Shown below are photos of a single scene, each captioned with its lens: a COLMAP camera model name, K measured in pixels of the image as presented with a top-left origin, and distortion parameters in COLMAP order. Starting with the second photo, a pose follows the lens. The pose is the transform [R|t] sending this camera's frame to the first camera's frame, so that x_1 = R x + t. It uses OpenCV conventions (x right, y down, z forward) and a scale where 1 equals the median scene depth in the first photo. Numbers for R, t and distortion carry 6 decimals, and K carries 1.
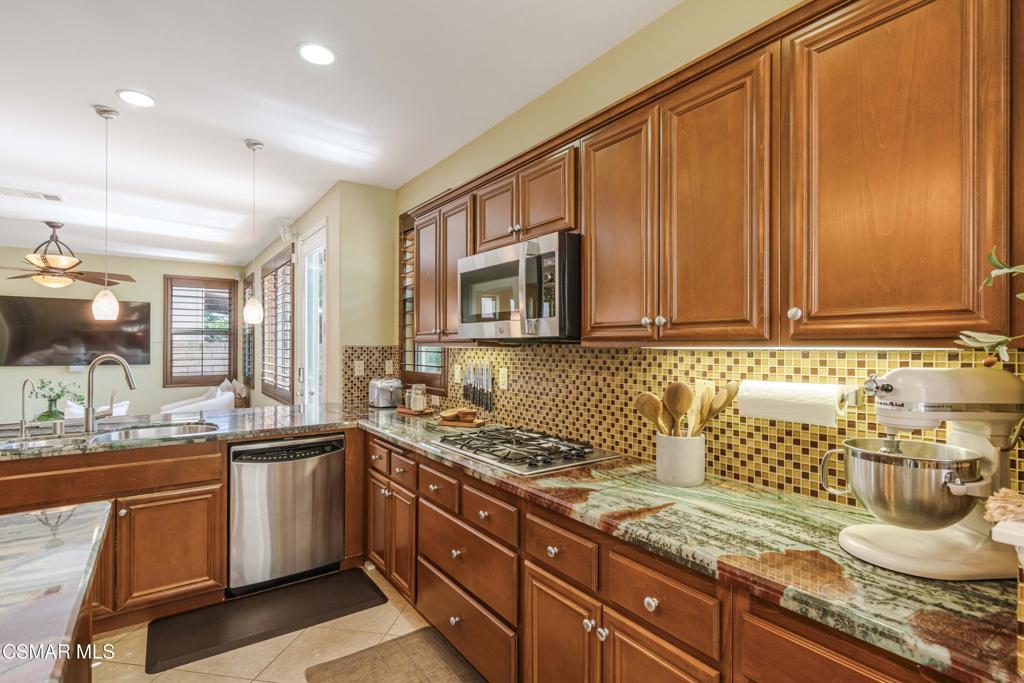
lens RADIAL K [[490.2, 0, 511.9], [0, 490.2, 346.7], [0, 0, 1]] dist [0.000297, 0.000650]
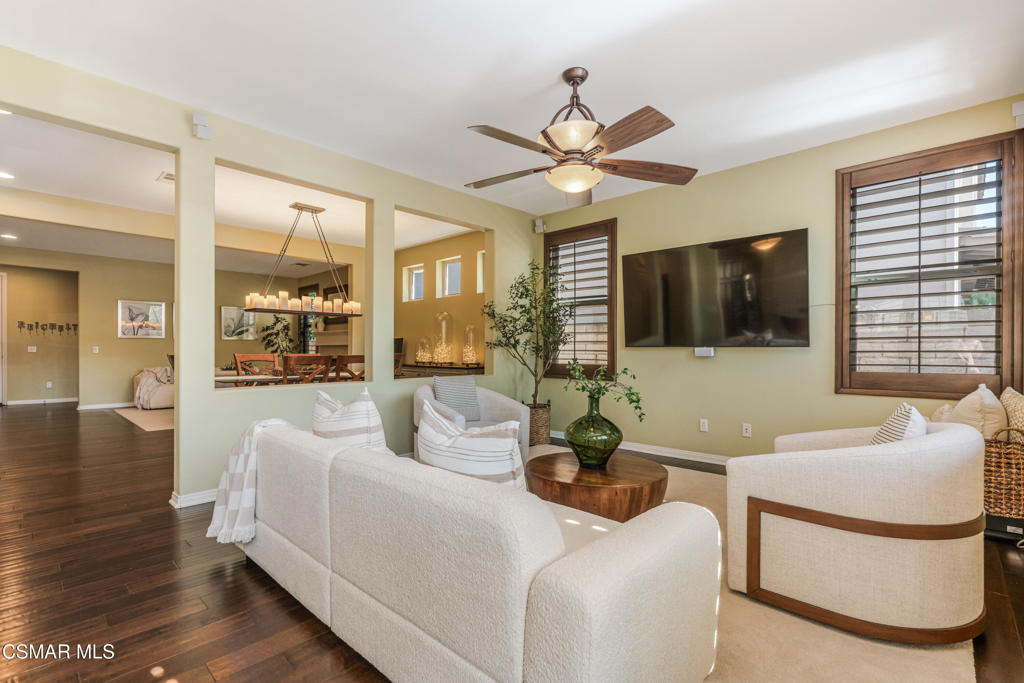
lens RADIAL K [[473.1, 0, 513.3], [0, 473.1, 348.7], [0, 0, 1]] dist [-0.002414, -0.000120]
pose [[0.202320, -0.004541, -0.979309, -0.920168], [-0.000789, 0.999988, -0.004800, 0.122616], [0.979319, 0.001744, 0.202314, 1.760112]]
